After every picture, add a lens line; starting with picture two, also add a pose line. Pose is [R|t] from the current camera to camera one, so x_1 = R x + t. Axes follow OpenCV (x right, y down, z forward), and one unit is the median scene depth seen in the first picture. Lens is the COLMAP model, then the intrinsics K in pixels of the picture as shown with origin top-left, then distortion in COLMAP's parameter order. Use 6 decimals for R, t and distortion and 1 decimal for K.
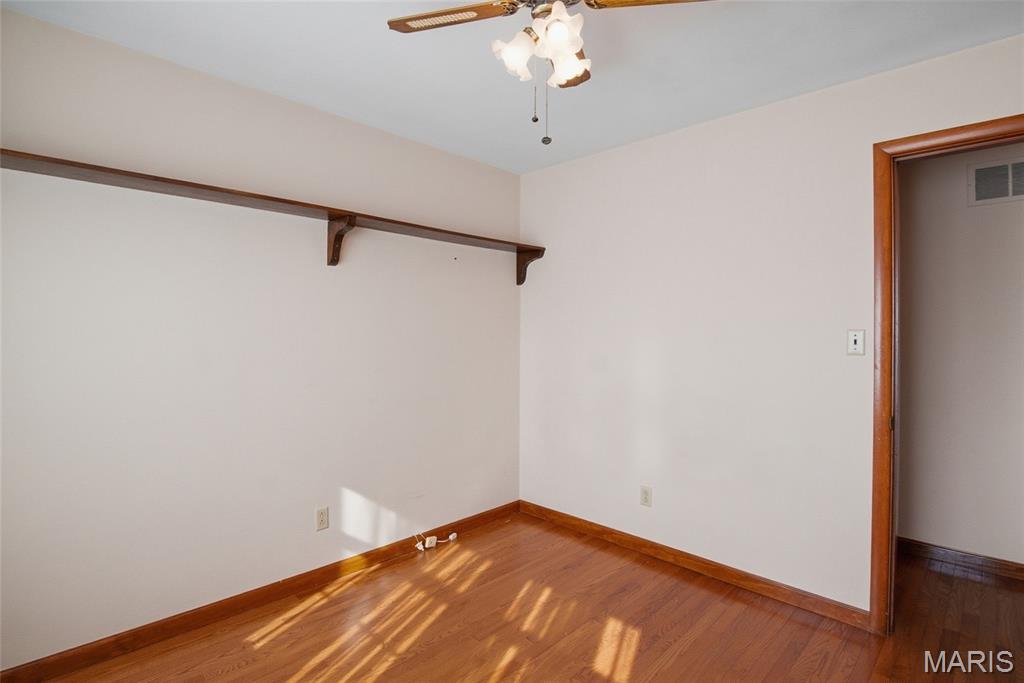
lens RADIAL K [[510.3, 0, 503.8], [0, 510.3, 335.9], [0, 0, 1]] dist [-0.019357, -0.000662]
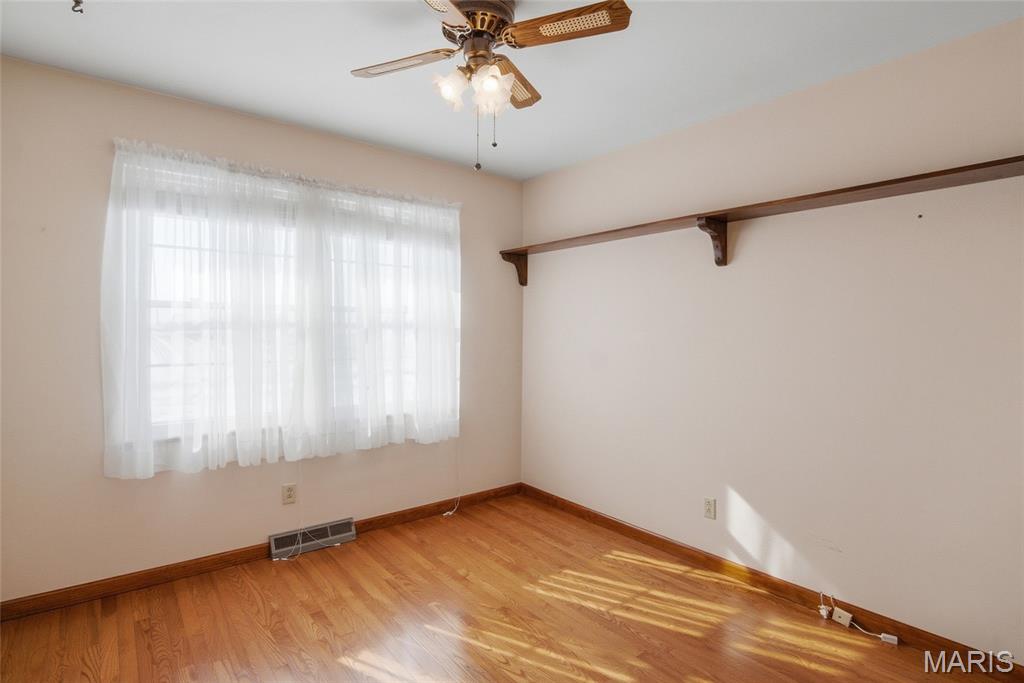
lens RADIAL K [[510.3, 0, 513.0], [0, 510.3, 340.2], [0, 0, 1]] dist [-0.019357, -0.000662]
pose [[-0.111009, 0.010771, -0.993761, 0.732326], [-0.019275, 0.999730, 0.012989, 0.004462], [0.993632, 0.020596, -0.110771, 0.694487]]
